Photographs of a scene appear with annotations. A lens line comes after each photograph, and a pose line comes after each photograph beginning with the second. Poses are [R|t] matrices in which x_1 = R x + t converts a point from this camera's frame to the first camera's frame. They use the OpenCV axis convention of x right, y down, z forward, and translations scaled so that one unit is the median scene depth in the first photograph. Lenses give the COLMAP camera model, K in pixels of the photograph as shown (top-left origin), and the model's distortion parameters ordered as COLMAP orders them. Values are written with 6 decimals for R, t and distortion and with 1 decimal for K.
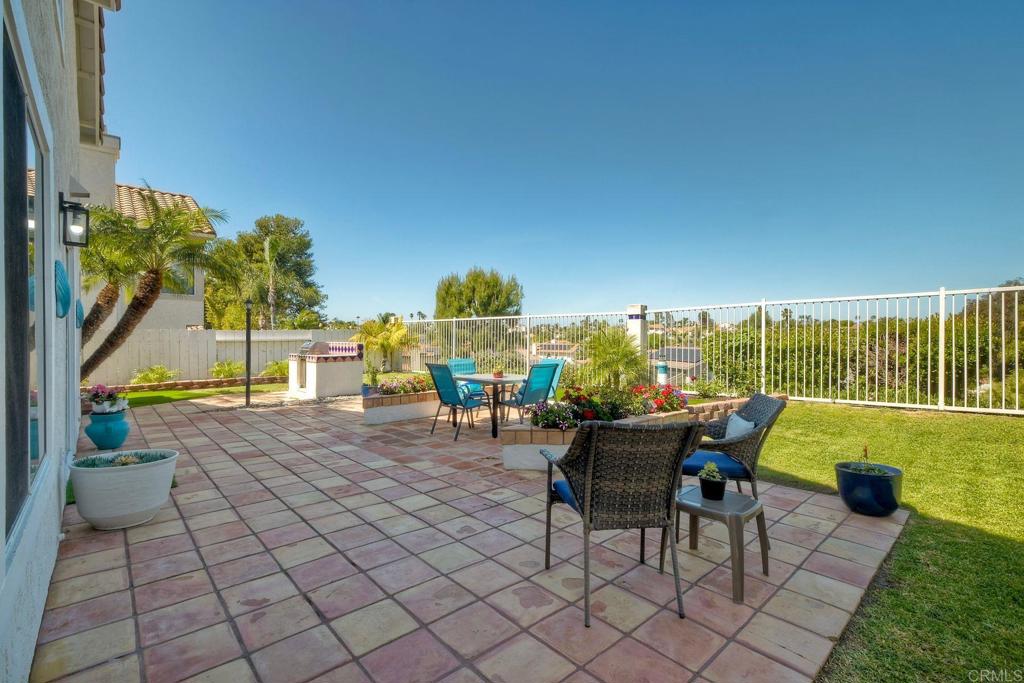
lens RADIAL K [[453.1, 0, 511.7], [0, 453.1, 340.4], [0, 0, 1]] dist [0.001679, -0.000420]
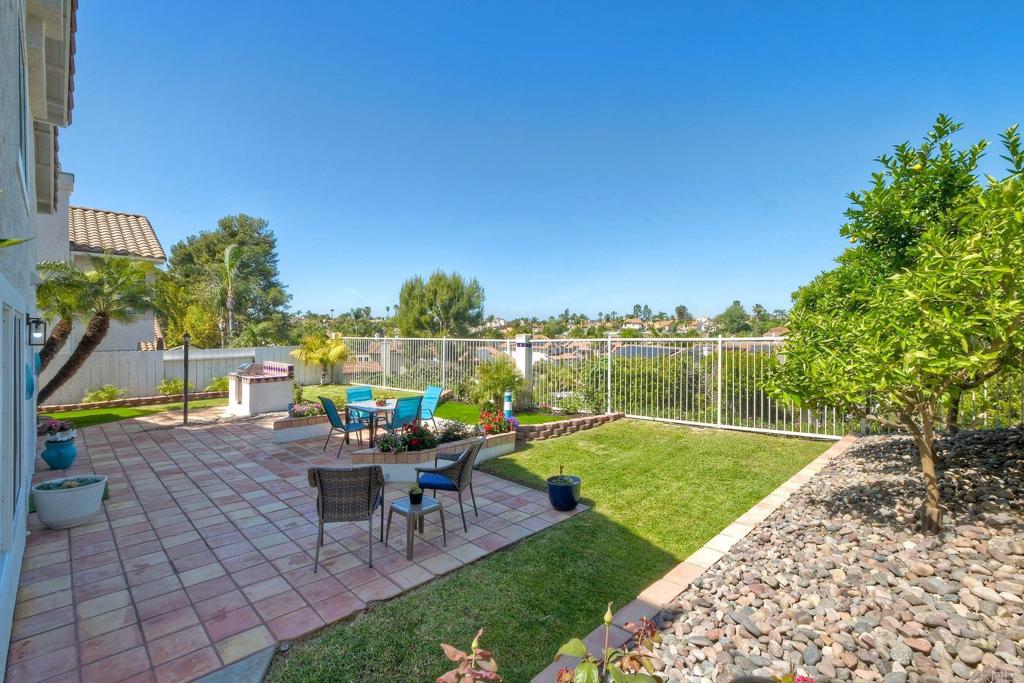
lens RADIAL K [[460.4, 0, 513.1], [0, 460.4, 331.6], [0, 0, 1]] dist [0.000591, 0.000835]
pose [[0.998973, -0.000489, 0.045315, 0.277222], [0.000685, 0.999990, -0.004312, -0.116698], [-0.045313, 0.004338, 0.998963, -0.302960]]
